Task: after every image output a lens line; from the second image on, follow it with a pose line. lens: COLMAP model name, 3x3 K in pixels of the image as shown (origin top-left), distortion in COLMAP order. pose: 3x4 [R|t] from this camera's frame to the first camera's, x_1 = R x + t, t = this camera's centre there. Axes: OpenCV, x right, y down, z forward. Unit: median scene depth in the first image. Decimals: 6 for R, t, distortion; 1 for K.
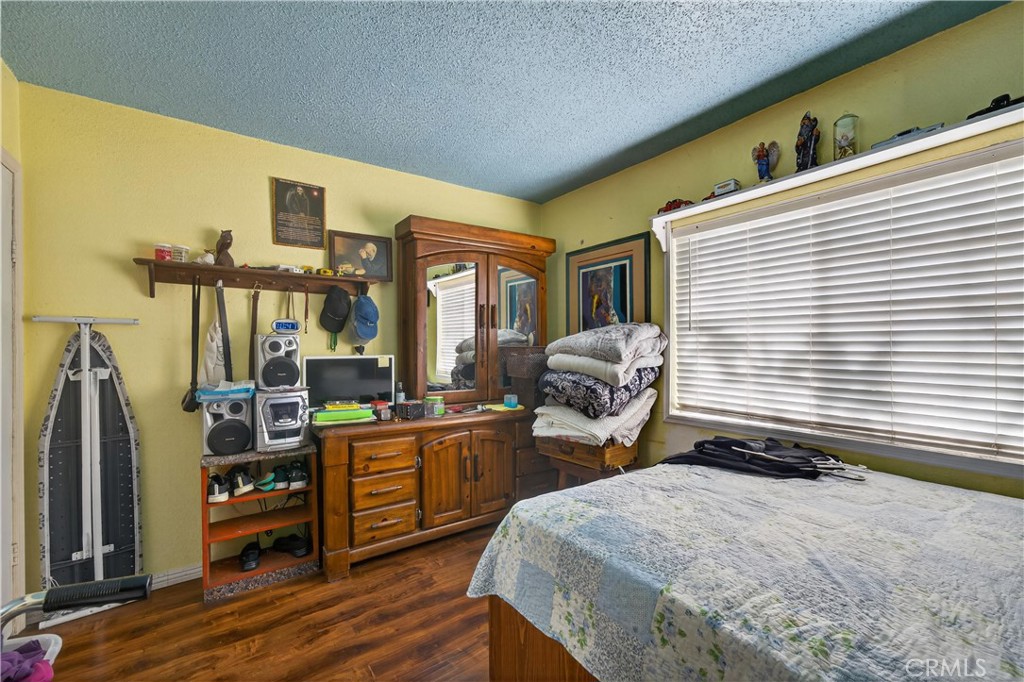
lens RADIAL K [[431.1, 0, 510.7], [0, 431.1, 347.2], [0, 0, 1]] dist [0.000966, 0.000237]
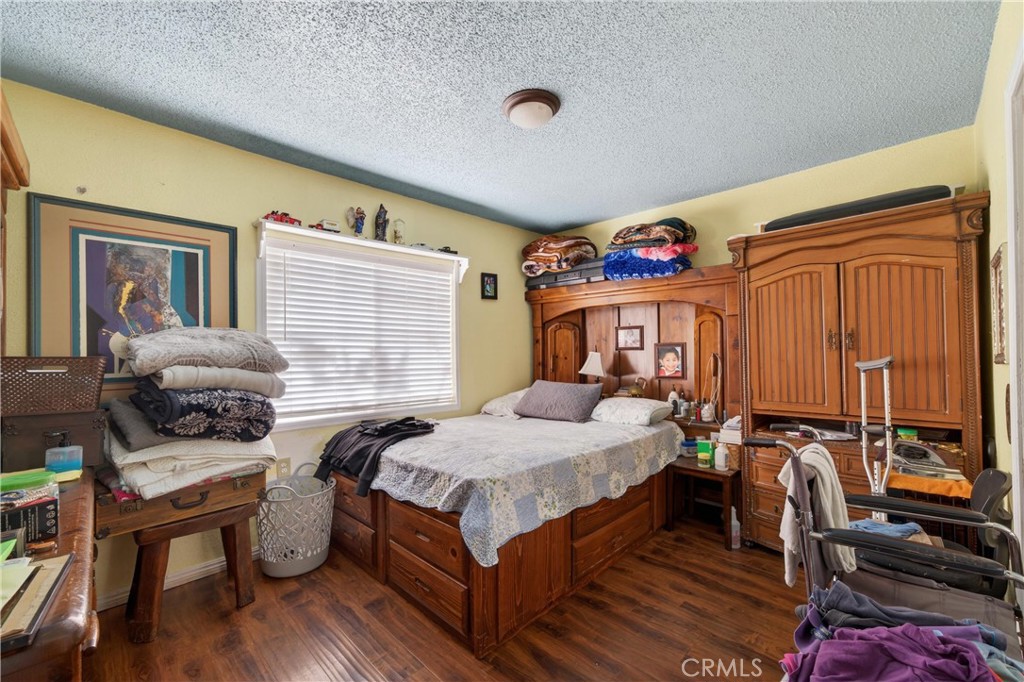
lens RADIAL K [[431.1, 0, 510.7], [0, 431.1, 347.2], [0, 0, 1]] dist [0.000966, 0.000237]
pose [[-0.158960, 0.025811, 0.986948, -0.702276], [0.016274, 0.999591, -0.023520, 0.011318], [-0.987151, 0.012323, -0.159315, 0.623241]]
